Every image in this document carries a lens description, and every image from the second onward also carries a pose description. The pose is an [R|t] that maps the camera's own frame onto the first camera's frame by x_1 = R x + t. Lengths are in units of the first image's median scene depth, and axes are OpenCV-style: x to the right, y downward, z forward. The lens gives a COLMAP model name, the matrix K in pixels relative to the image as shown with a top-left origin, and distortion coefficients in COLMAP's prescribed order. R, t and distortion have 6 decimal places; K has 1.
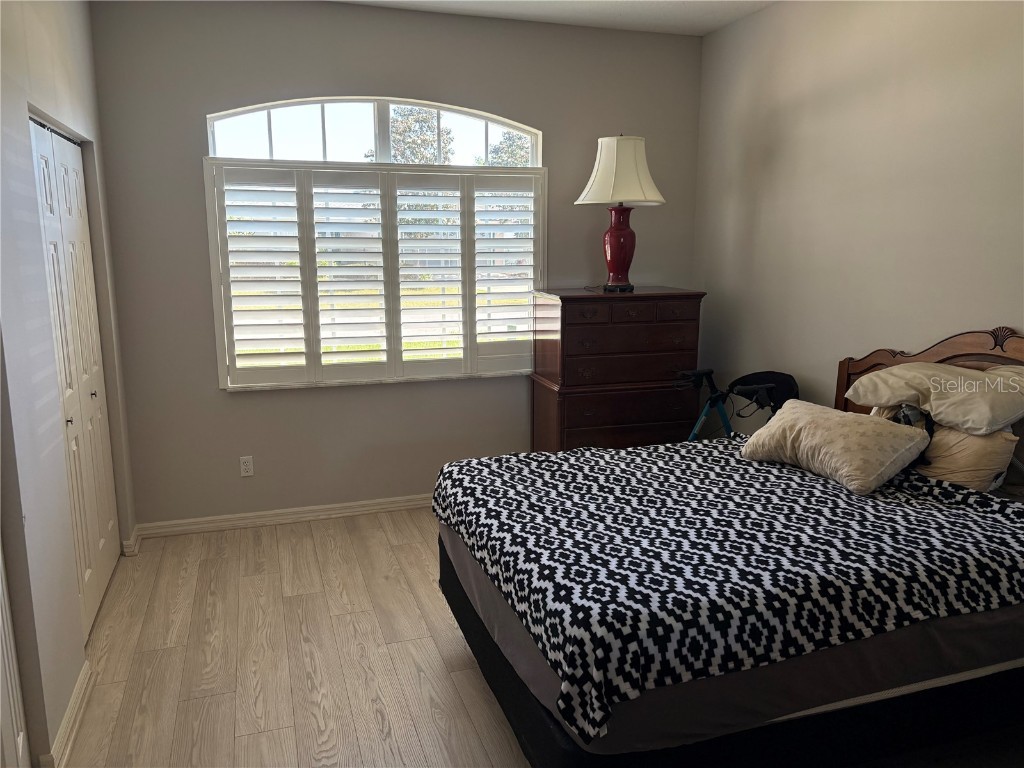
lens RADIAL K [[766.1, 0, 512.0], [0, 766.1, 384.0], [0, 0, 1]] dist [0.014629, 0.012885]
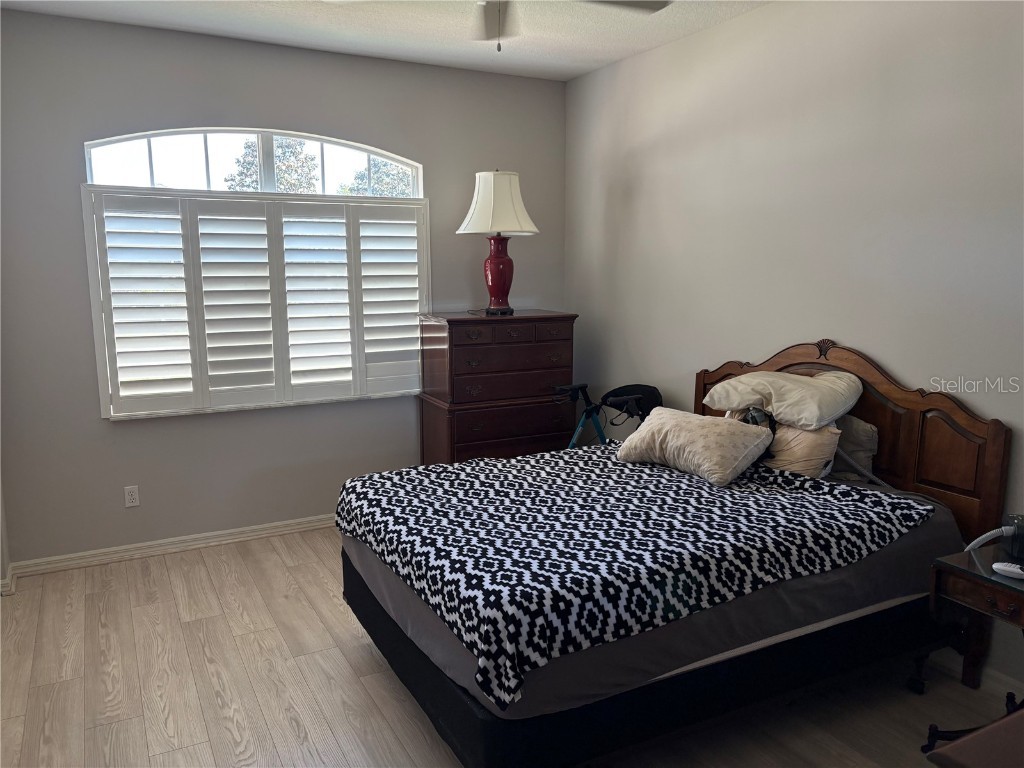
lens RADIAL K [[766.1, 0, 512.0], [0, 766.1, 384.0], [0, 0, 1]] dist [0.014629, 0.012885]
pose [[0.985056, -0.031461, 0.169339, -0.048701], [0.037116, 0.998851, -0.030332, 0.017001], [-0.168190, 0.036164, 0.985091, -0.097245]]
